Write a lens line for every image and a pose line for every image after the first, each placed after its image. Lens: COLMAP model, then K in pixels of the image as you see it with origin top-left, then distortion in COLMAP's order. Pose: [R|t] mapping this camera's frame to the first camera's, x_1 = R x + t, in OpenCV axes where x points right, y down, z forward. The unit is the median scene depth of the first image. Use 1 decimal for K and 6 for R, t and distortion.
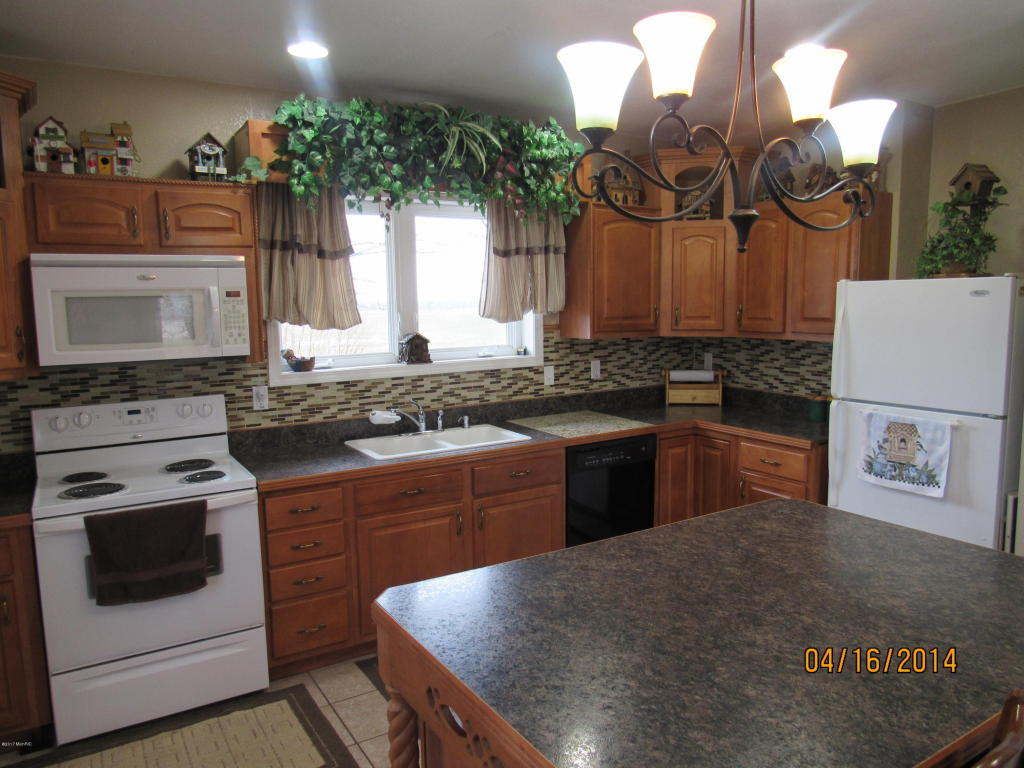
lens RADIAL K [[732.0, 0, 512.0], [0, 732.0, 384.0], [0, 0, 1]] dist [-0.027492, 0.003325]
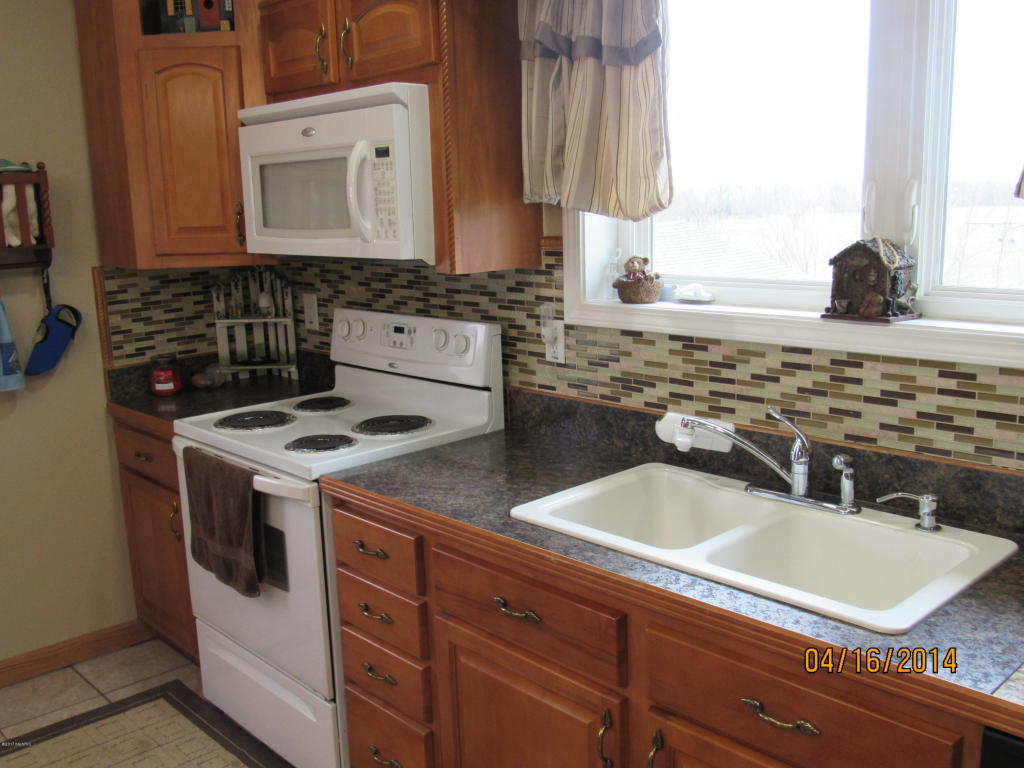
lens RADIAL K [[974.3, 0, 512.0], [0, 974.3, 384.0], [0, 0, 1]] dist [-0.034412, 0.007151]
pose [[0.203199, 0.197890, -0.958932, 0.322932], [-0.086711, 0.979153, 0.183688, -0.073123], [0.975290, 0.045825, 0.216122, 0.734339]]
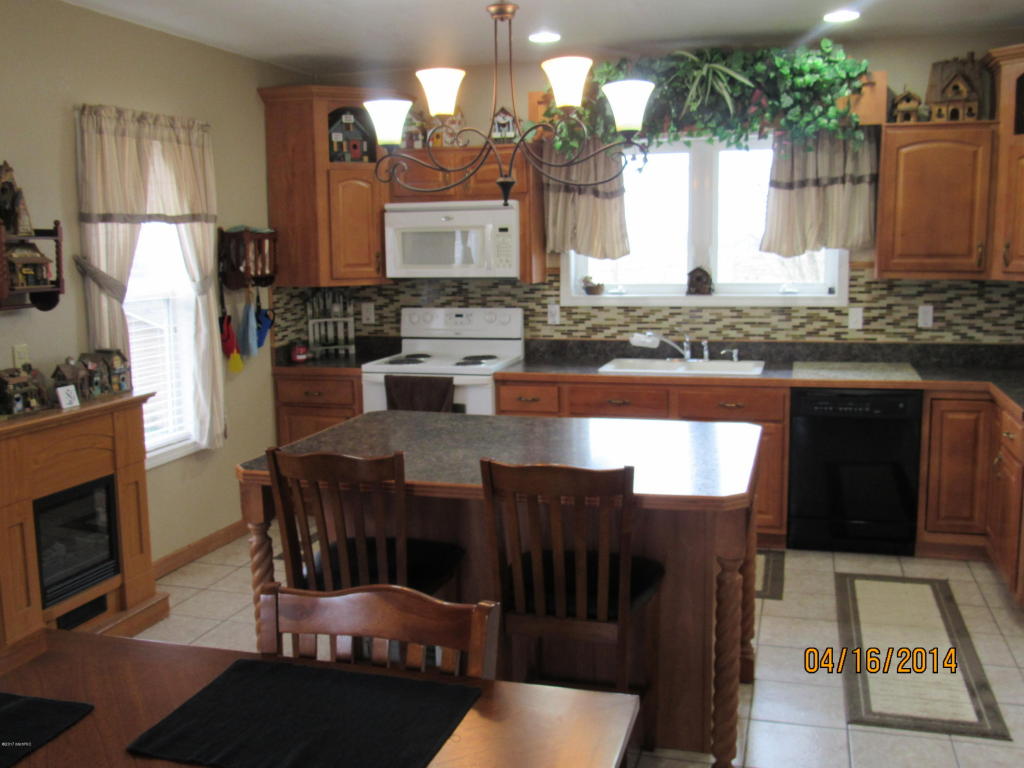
lens RADIAL K [[974.3, 0, 512.0], [0, 974.3, 384.0], [0, 0, 1]] dist [-0.034412, 0.007151]
pose [[0.663043, 0.116707, -0.739428, 0.748053], [-0.081779, 0.993153, 0.083422, 0.004067], [0.744101, 0.005157, 0.668047, -0.126148]]
